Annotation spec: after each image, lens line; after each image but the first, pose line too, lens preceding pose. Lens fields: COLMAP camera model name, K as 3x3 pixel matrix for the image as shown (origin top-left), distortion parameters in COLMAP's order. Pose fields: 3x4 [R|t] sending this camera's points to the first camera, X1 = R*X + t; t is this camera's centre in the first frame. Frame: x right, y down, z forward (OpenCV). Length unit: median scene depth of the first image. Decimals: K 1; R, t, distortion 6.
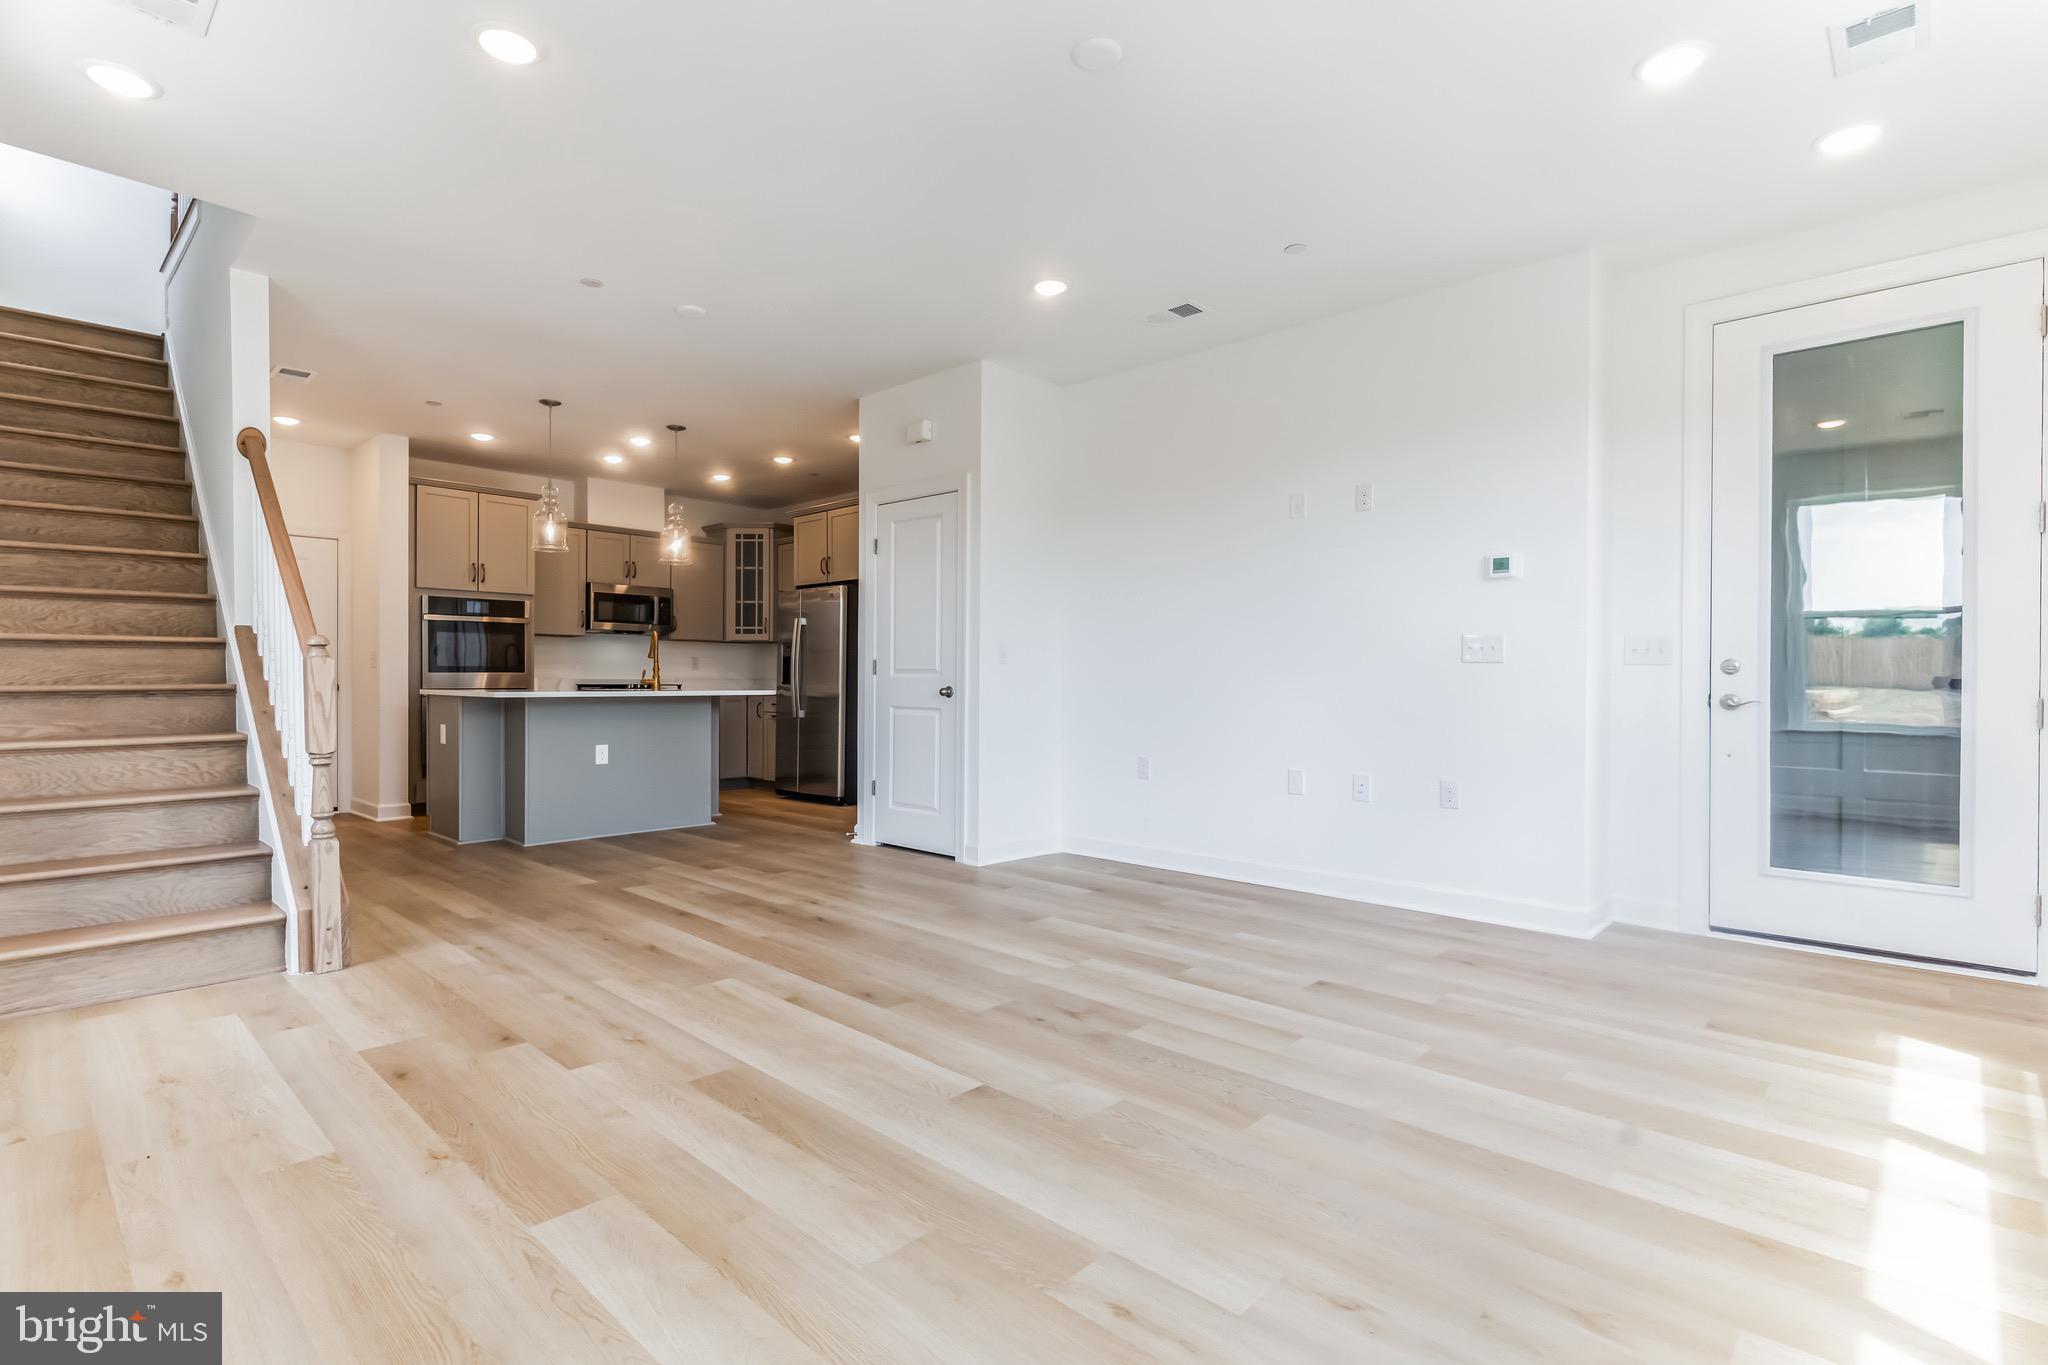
lens RADIAL K [[981.5, 0, 1017.2], [0, 981.5, 685.4], [0, 0, 1]] dist [0.002436, 0.000146]
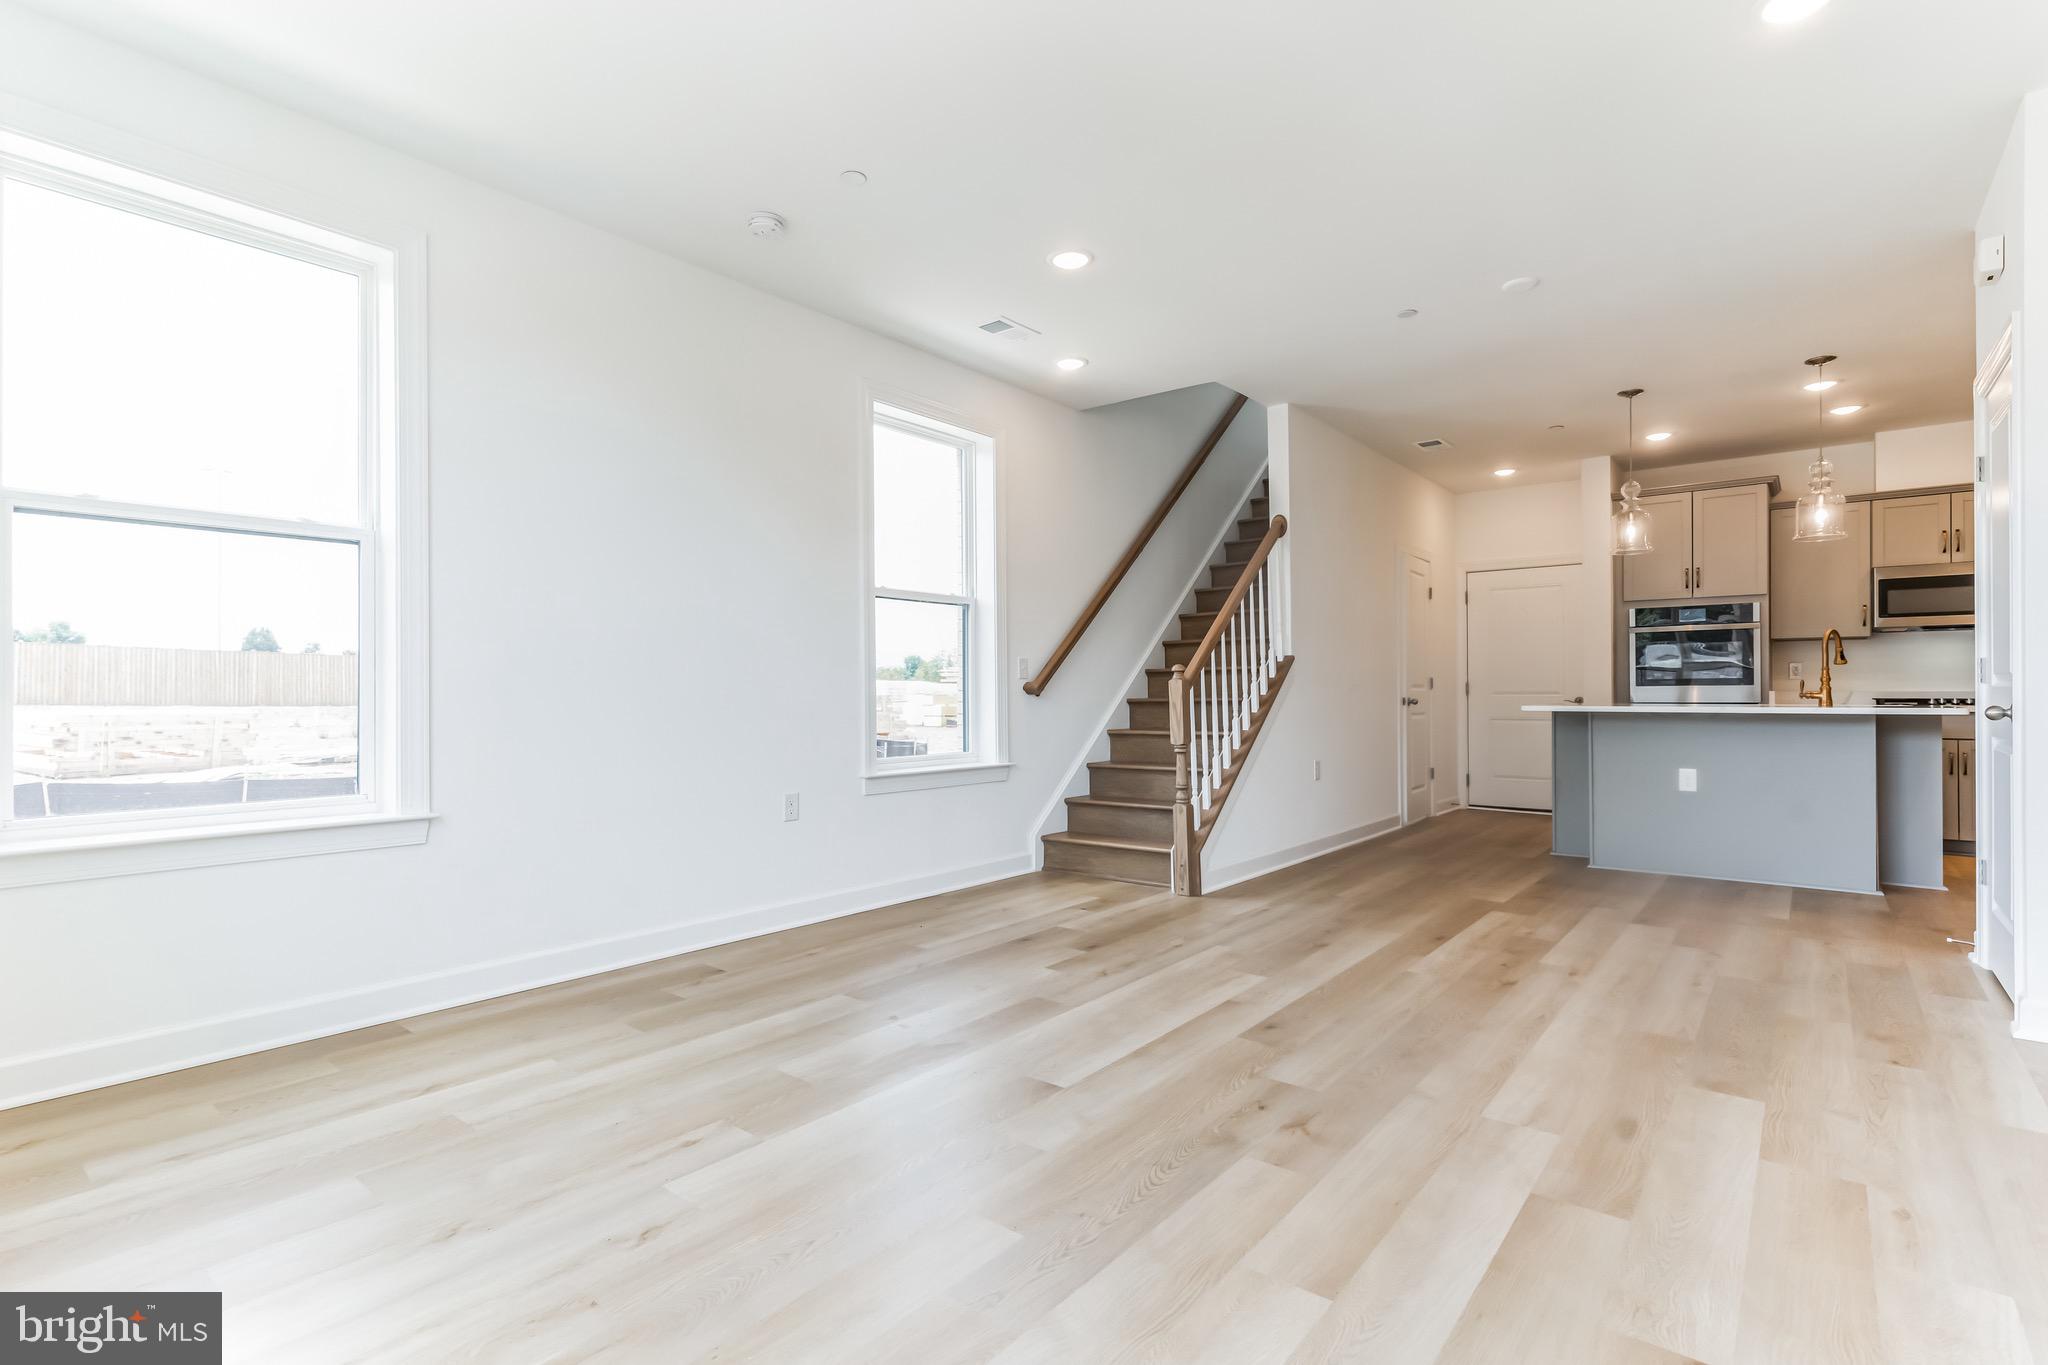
lens RADIAL K [[981.5, 0, 1014.8], [0, 981.5, 687.1], [0, 0, 1]] dist [0.002436, 0.000146]
pose [[0.062034, -0.010112, -0.998023, 0.713538], [-0.001737, 0.999946, -0.010240, -0.001914], [0.998073, 0.002369, 0.062013, 0.634757]]
